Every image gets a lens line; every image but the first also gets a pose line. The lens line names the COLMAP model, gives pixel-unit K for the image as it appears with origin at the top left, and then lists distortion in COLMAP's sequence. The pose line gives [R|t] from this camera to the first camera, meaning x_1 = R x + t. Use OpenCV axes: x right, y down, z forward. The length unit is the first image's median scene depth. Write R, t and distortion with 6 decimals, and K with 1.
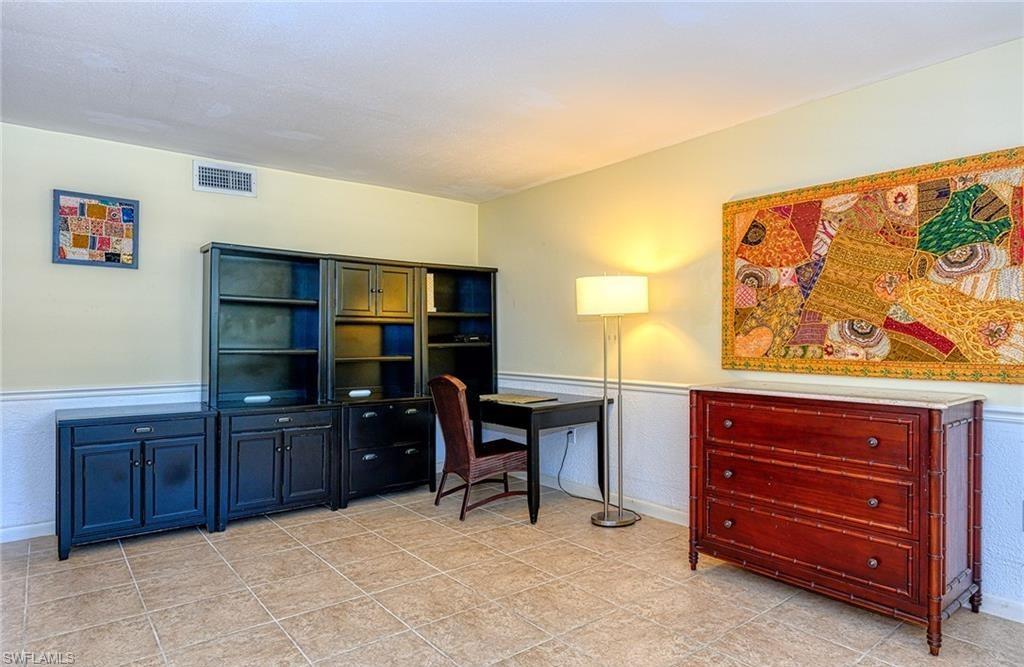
lens RADIAL K [[591.8, 0, 513.3], [0, 591.8, 336.4], [0, 0, 1]] dist [-0.015636, 0.002489]
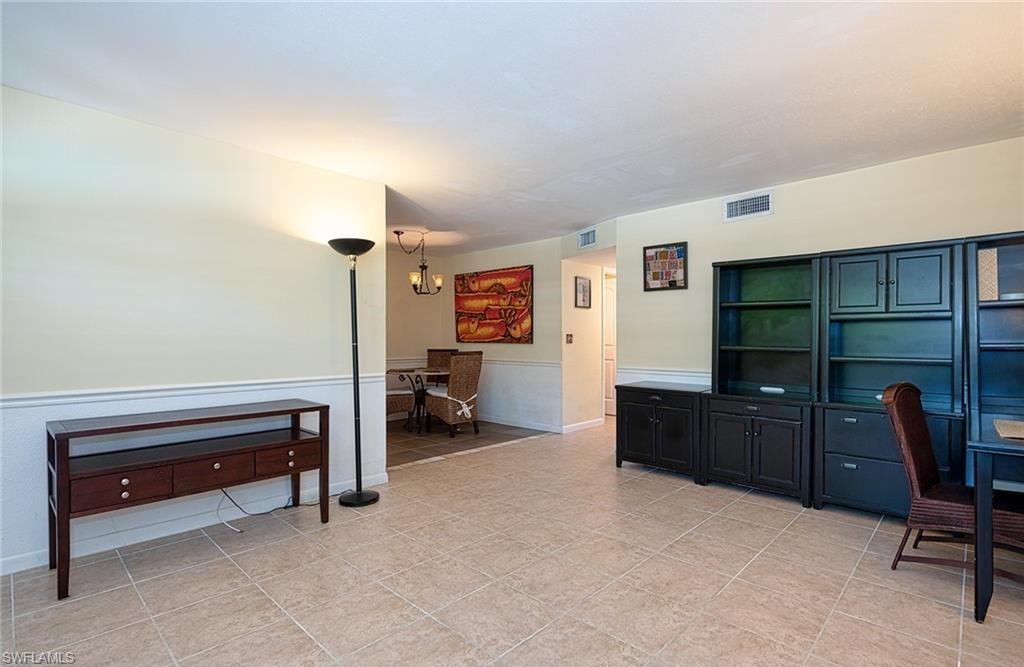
lens RADIAL K [[493.7, 0, 511.3], [0, 493.7, 335.0], [0, 0, 1]] dist [0.013309, -0.001629]
pose [[0.131567, -0.007345, -0.991280, 0.515518], [0.003222, 0.999970, -0.006981, 0.005083], [0.991302, -0.002276, 0.131587, 0.423584]]
